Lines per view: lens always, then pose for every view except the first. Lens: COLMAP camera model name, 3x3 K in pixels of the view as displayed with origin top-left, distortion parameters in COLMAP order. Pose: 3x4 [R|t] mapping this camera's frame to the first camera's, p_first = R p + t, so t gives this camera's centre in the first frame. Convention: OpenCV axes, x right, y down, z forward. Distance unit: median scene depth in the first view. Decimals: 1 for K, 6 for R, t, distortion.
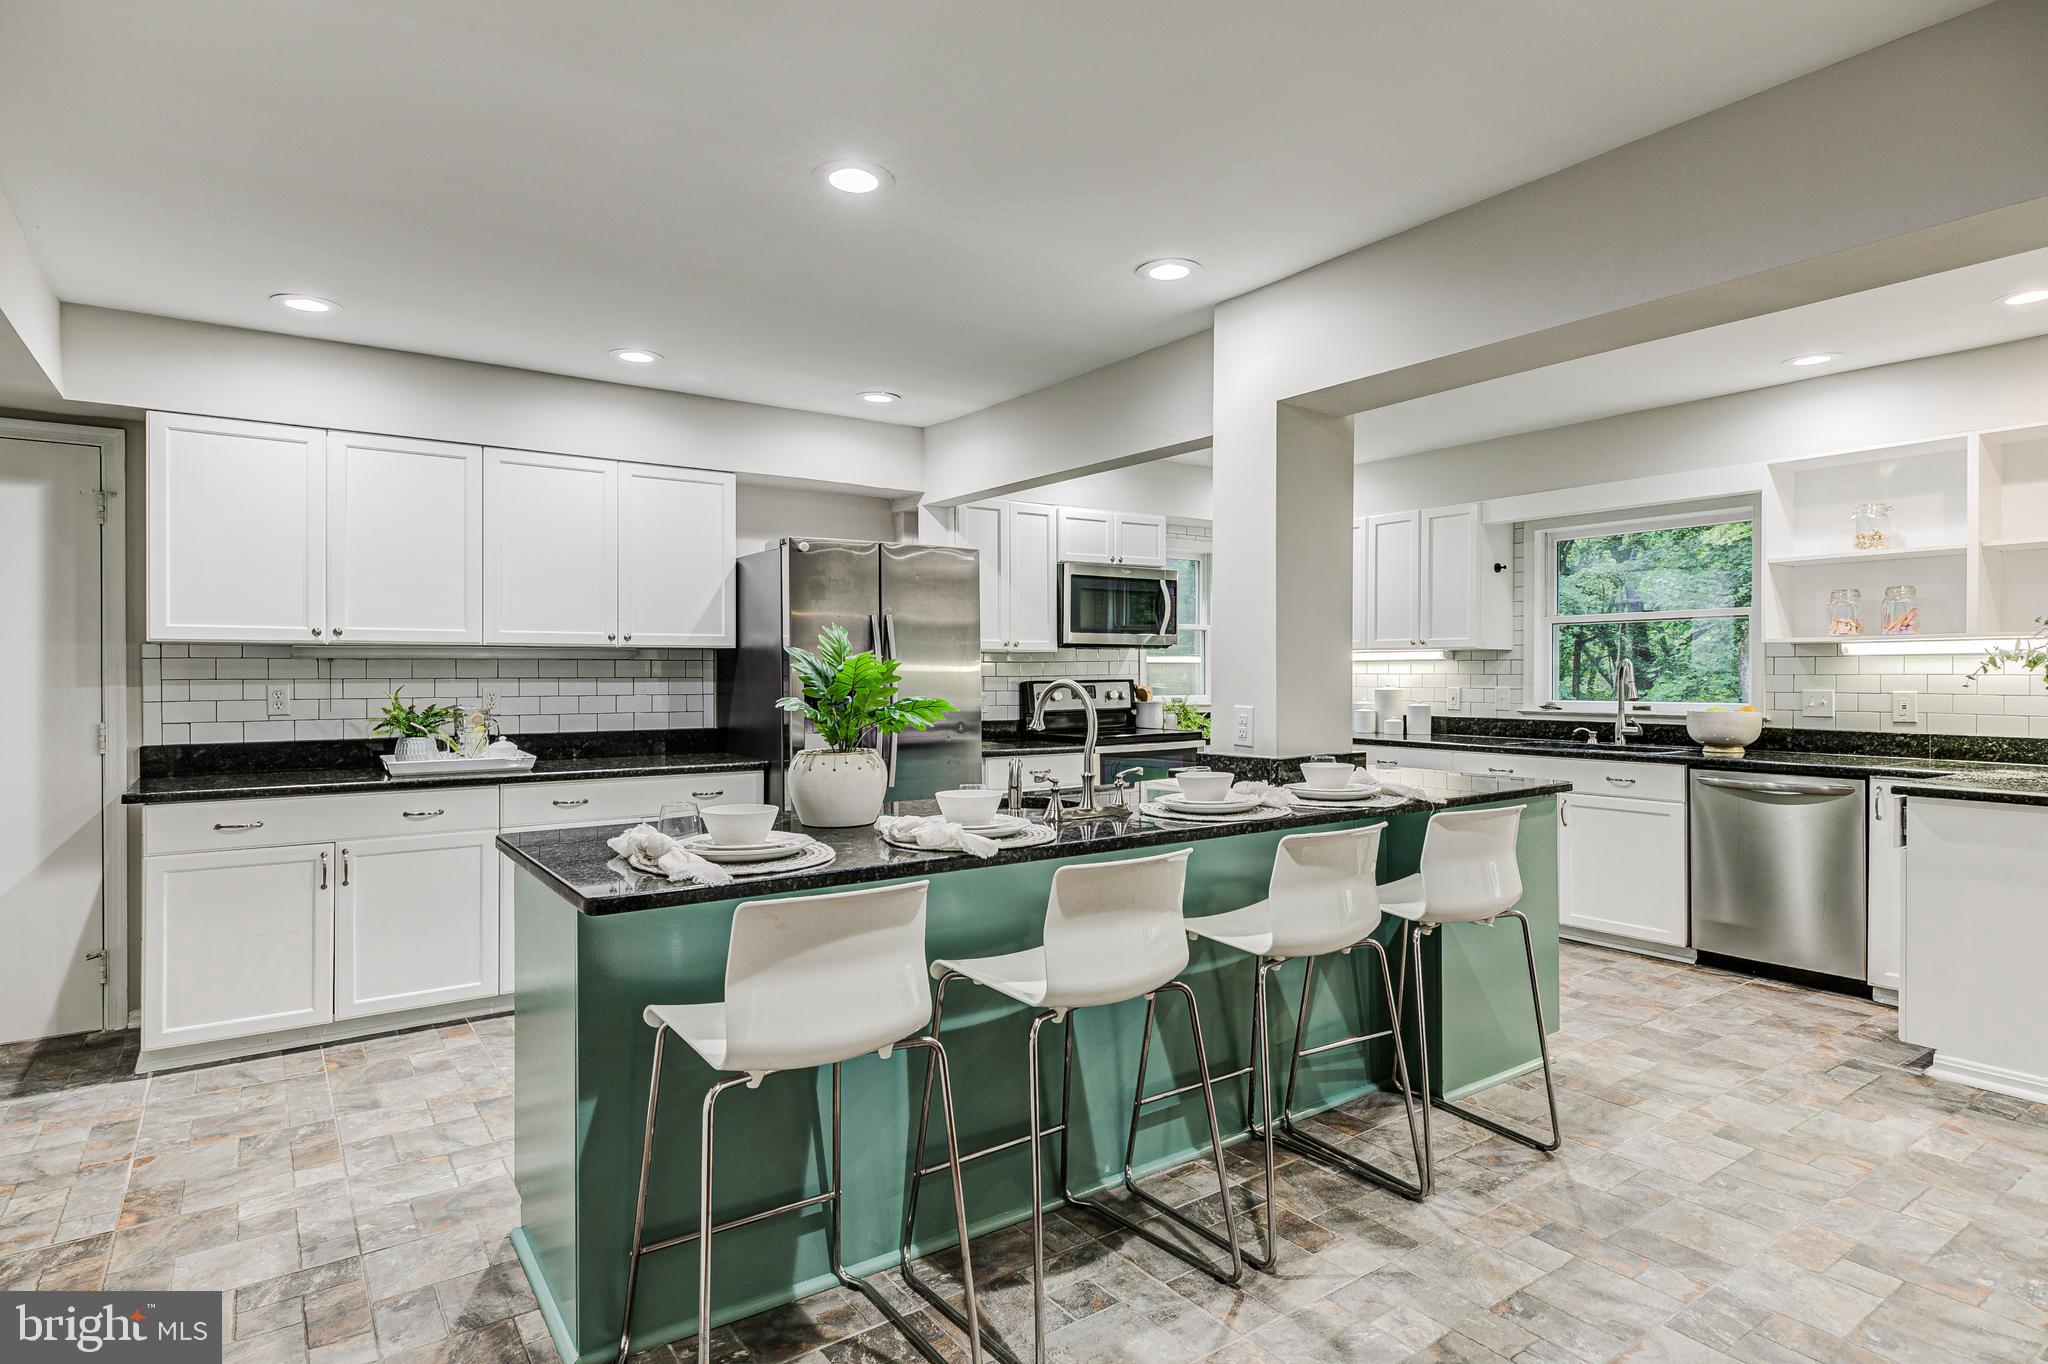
lens RADIAL K [[1125.6, 0, 1027.9], [0, 1125.6, 656.1], [0, 0, 1]] dist [0.008547, -0.002562]
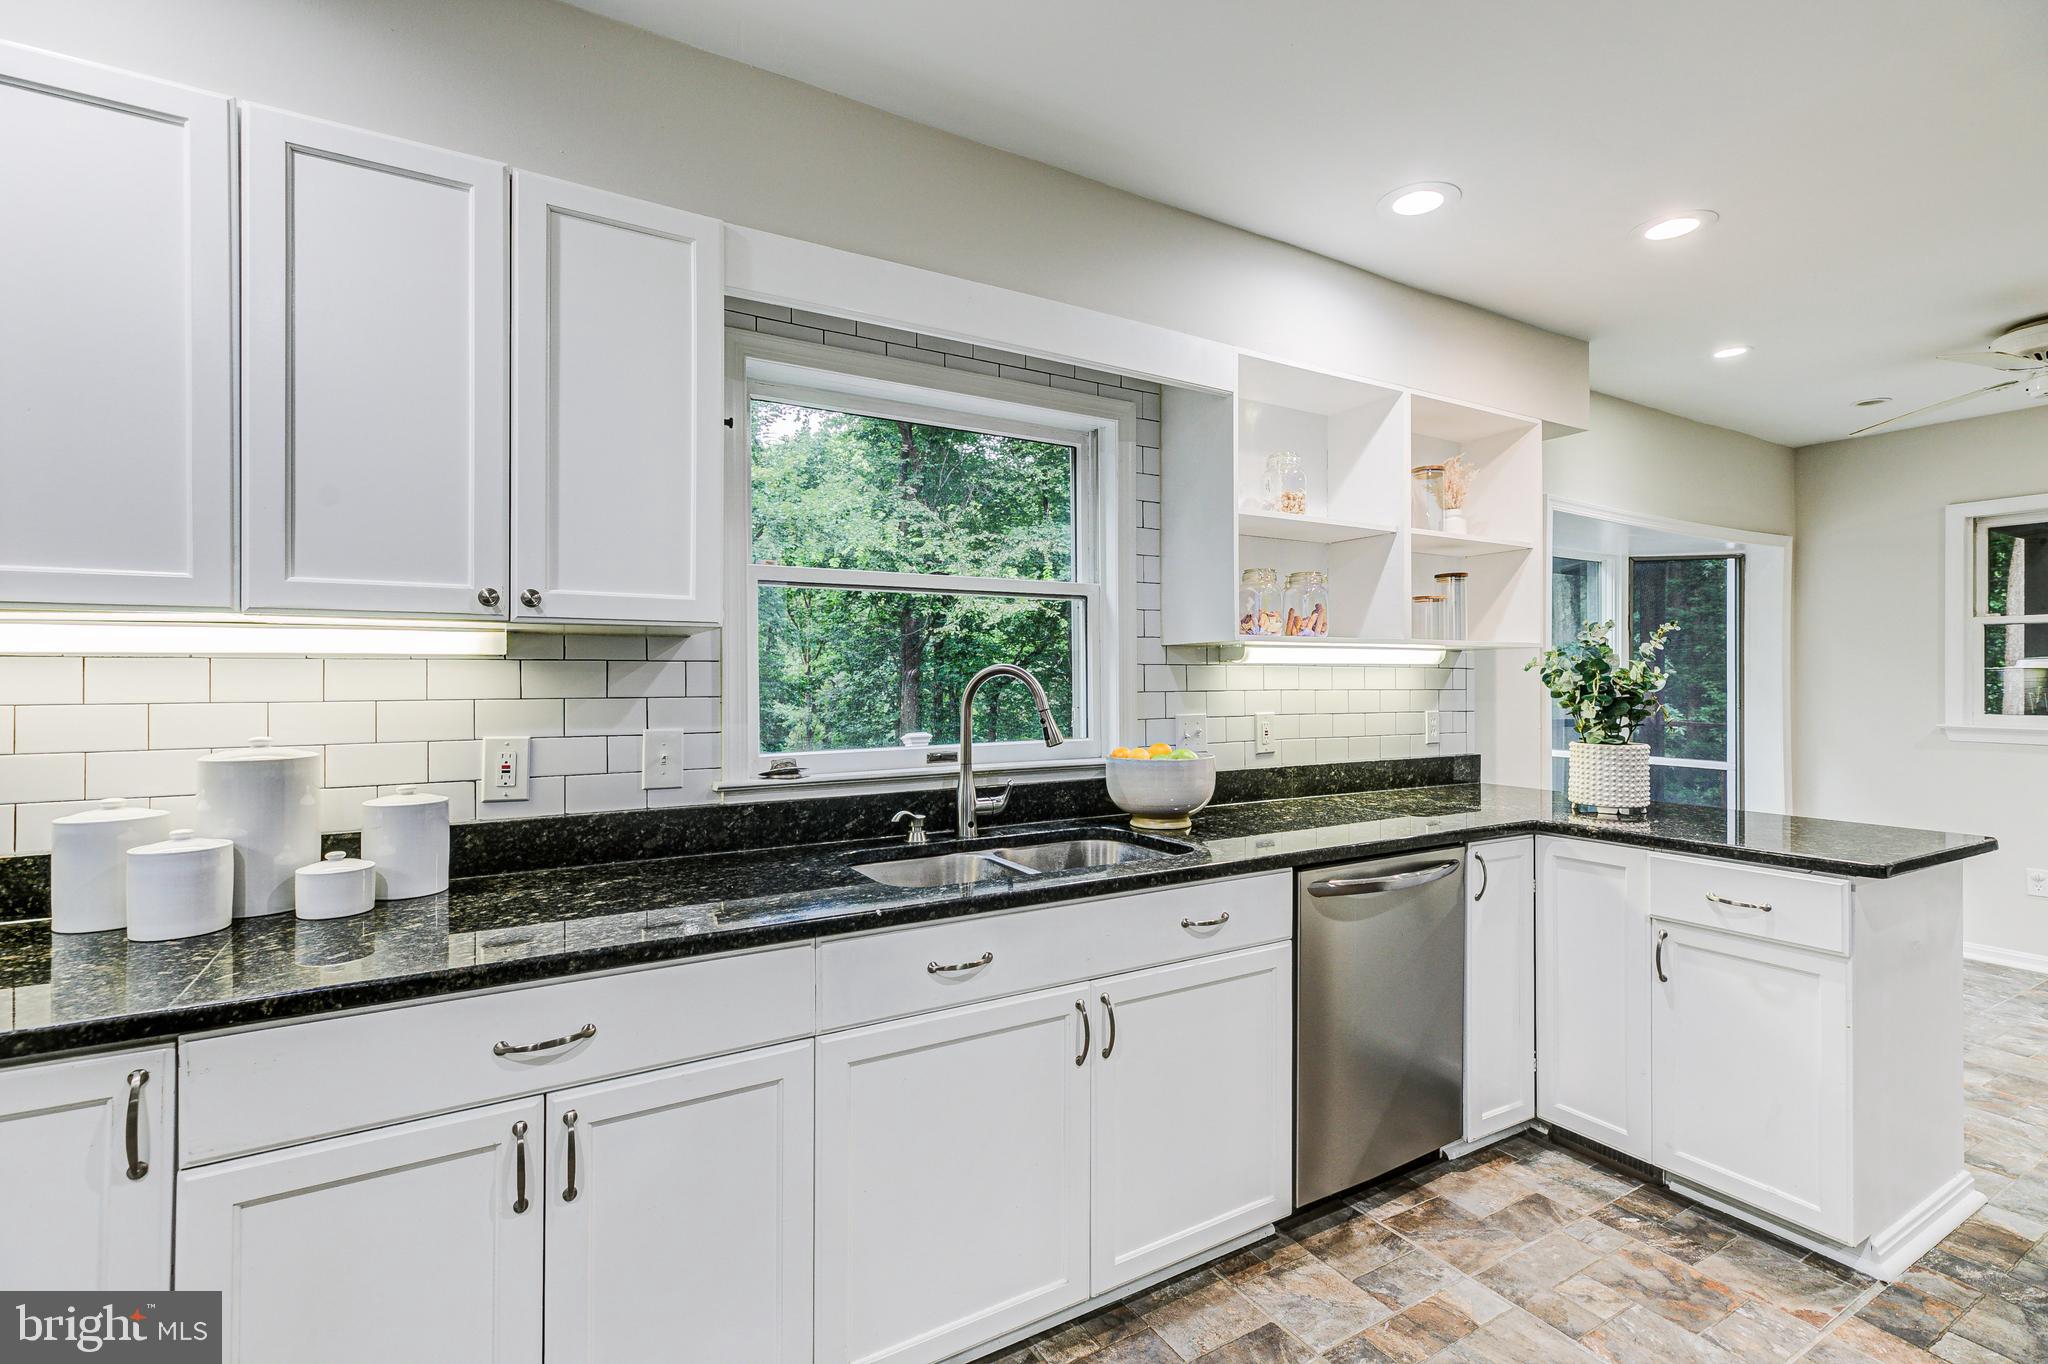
lens RADIAL K [[930.5, 0, 1031.3], [0, 930.5, 680.8], [0, 0, 1]] dist [0.008108, 0.001409]
pose [[0.086853, -0.004224, 0.996212, 0.131948], [-0.015223, 0.999869, 0.005567, 0.008474], [-0.996105, -0.015649, 0.086777, 1.047621]]
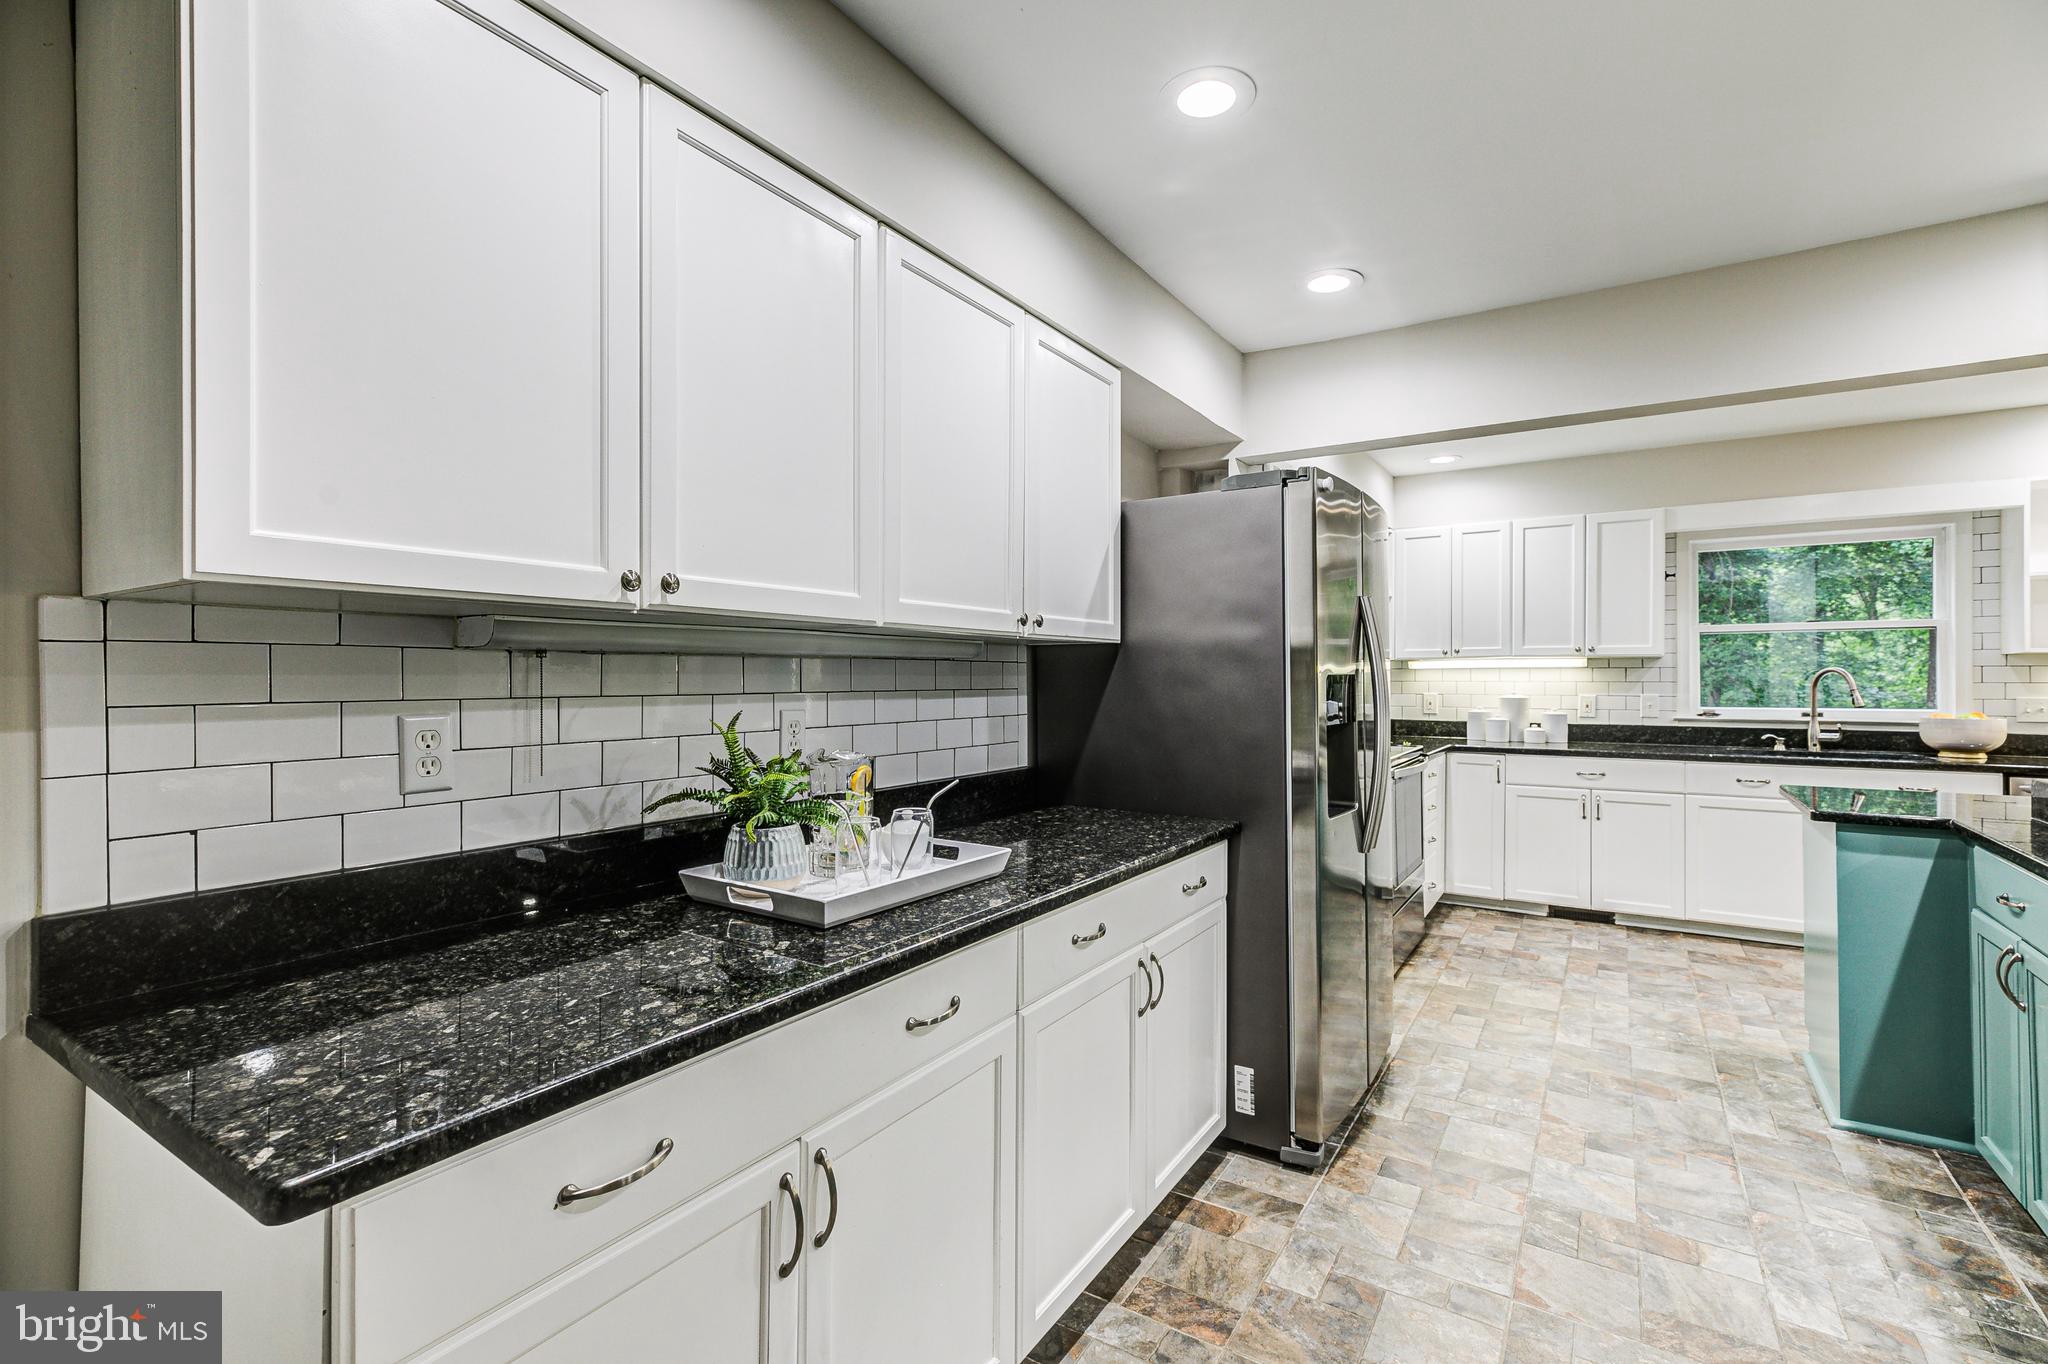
lens RADIAL K [[930.5, 0, 1031.2], [0, 930.5, 675.5], [0, 0, 1]] dist [0.008108, 0.001409]
pose [[0.927860, 0.001507, 0.372925, -0.509444], [-0.006071, 0.999920, 0.011065, 0.005545], [-0.372879, -0.012531, 0.927795, 0.530635]]
